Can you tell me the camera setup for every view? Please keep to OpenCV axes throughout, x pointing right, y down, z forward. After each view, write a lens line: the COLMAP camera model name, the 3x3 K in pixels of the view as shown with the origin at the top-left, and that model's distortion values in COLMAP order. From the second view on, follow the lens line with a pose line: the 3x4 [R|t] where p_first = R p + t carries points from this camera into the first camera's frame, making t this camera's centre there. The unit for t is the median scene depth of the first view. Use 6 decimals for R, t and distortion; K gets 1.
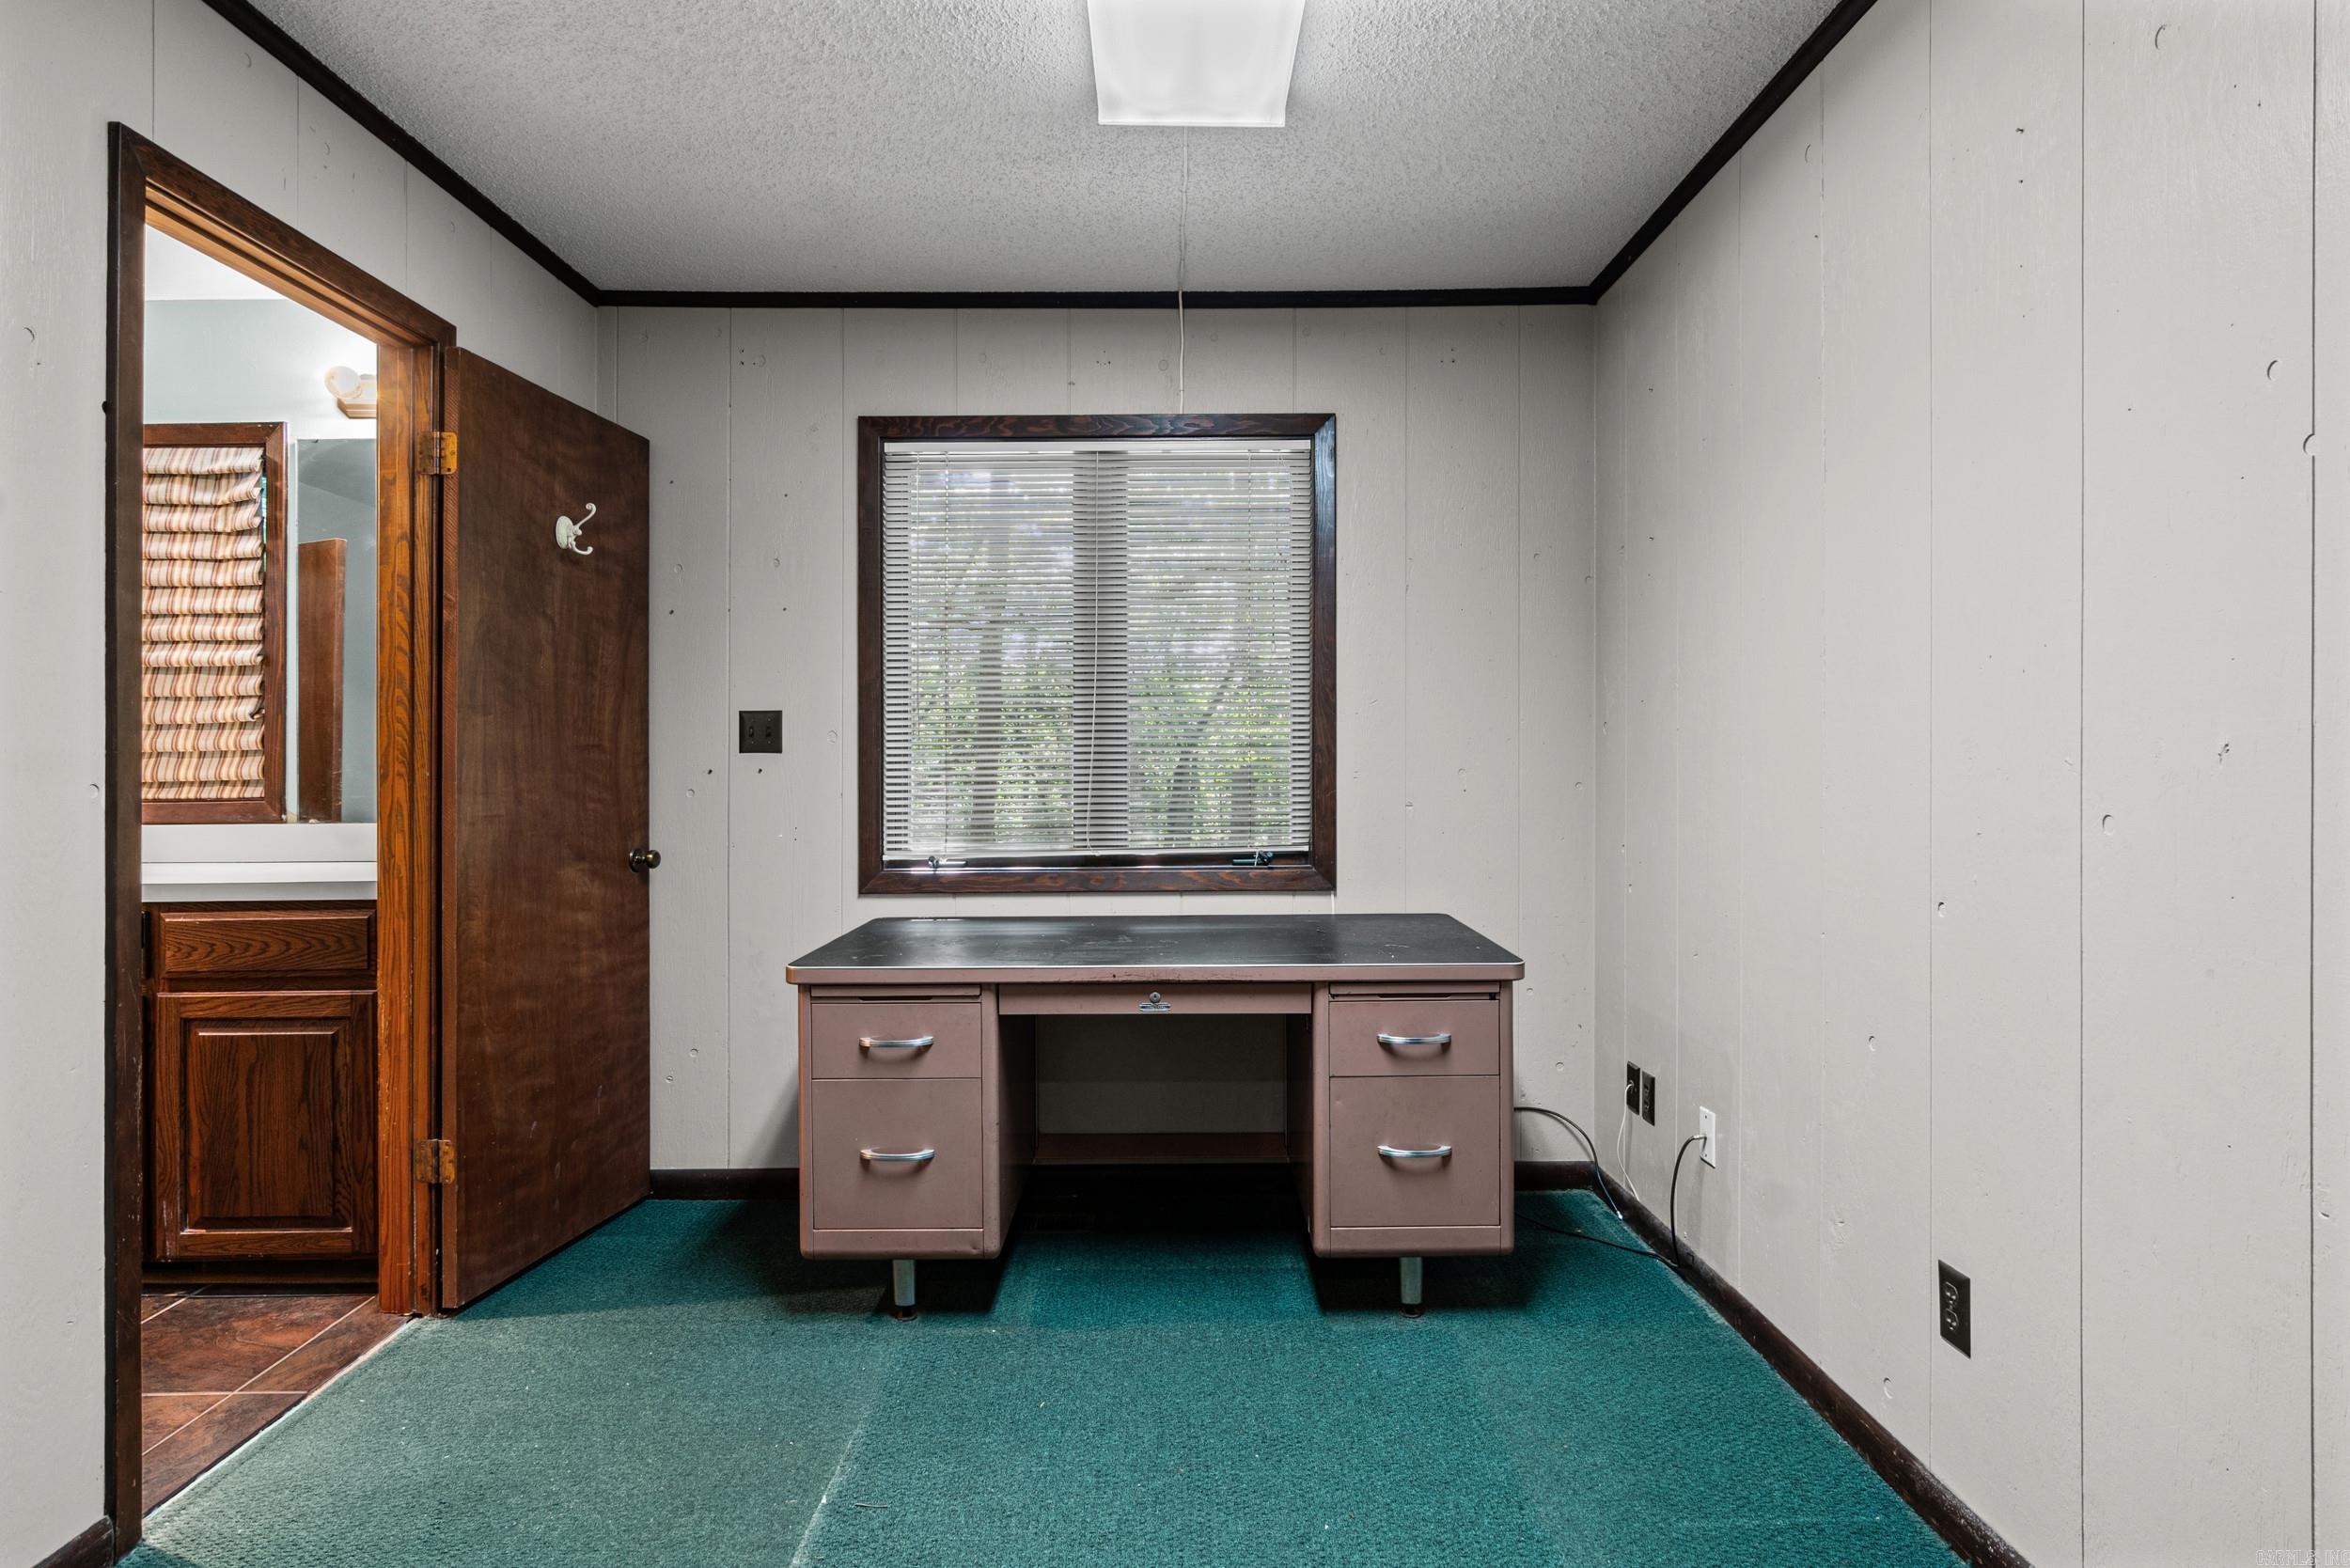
lens RADIAL K [[1247.3, 0, 1176.7], [0, 1247.3, 722.8], [0, 0, 1]] dist [0.000099, 0.000604]
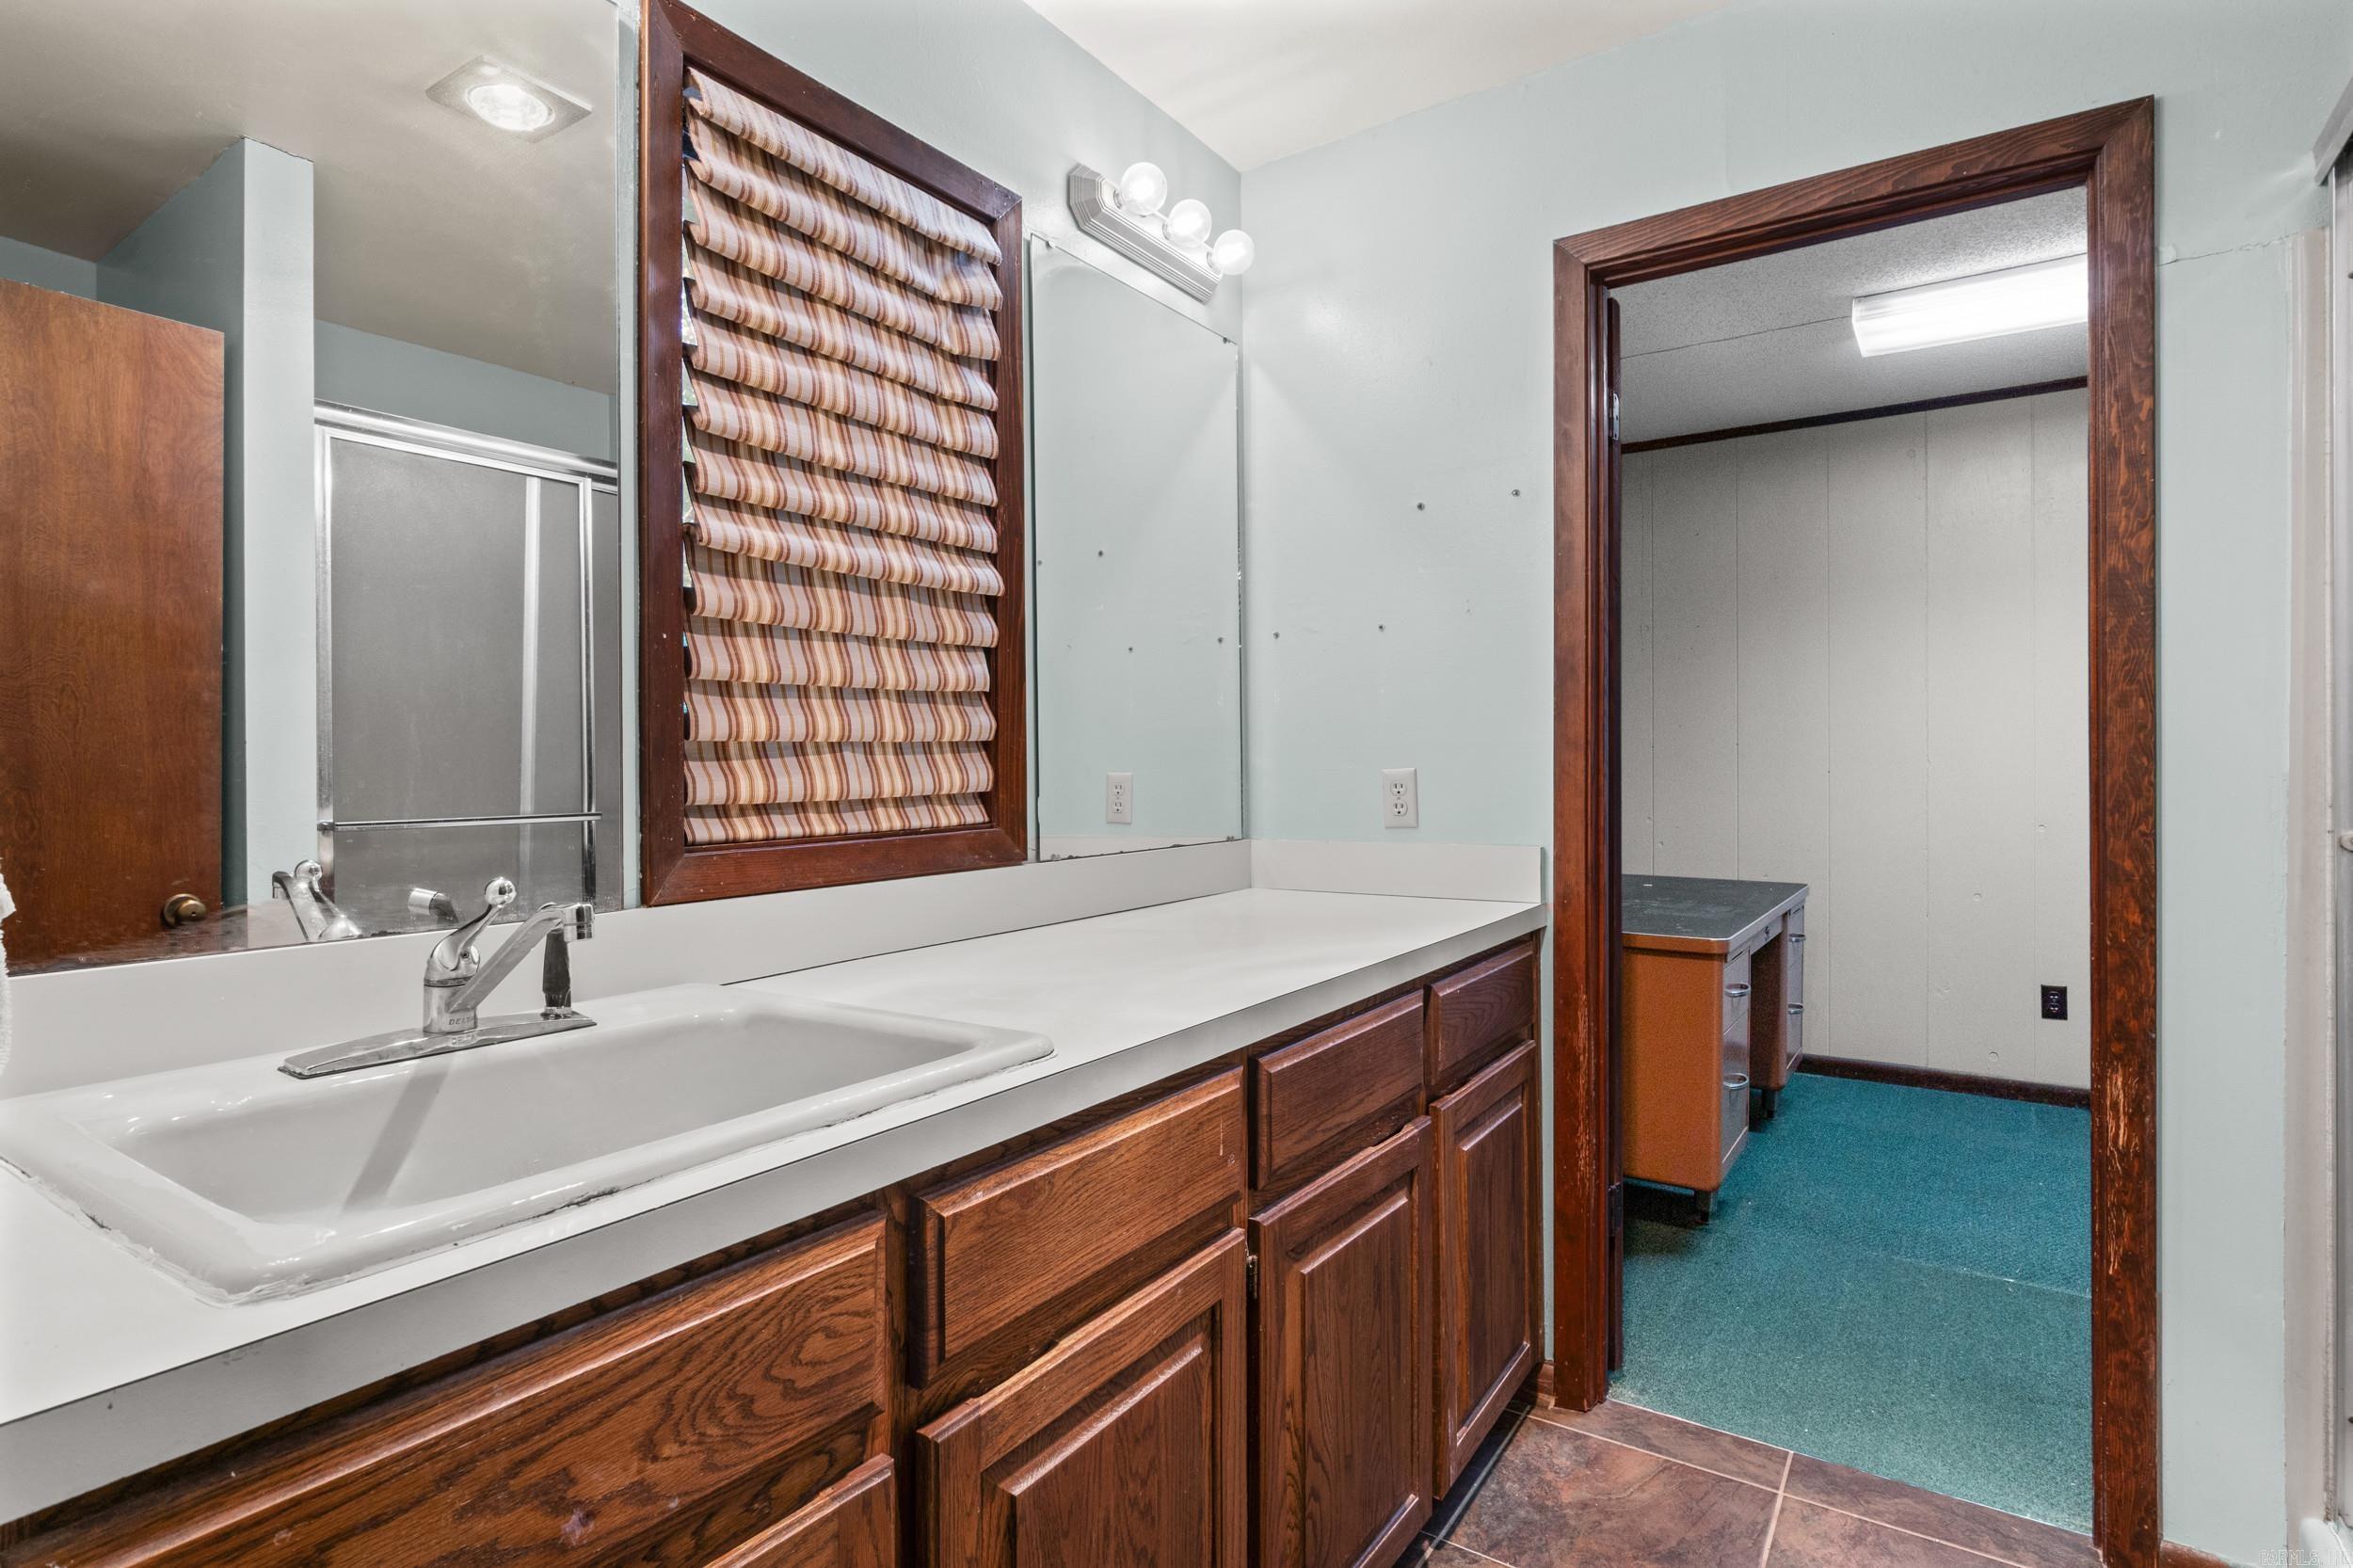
lens RADIAL K [[1193.8, 0, 1159.8], [0, 1193.8, 772.9], [0, 0, 1]] dist [-0.002884, 0.000599]
pose [[0.574243, -0.004558, 0.818672, -1.147856], [0.003656, 0.999989, 0.003003, 0.034972], [-0.818677, 0.001269, 0.574253, 0.615290]]
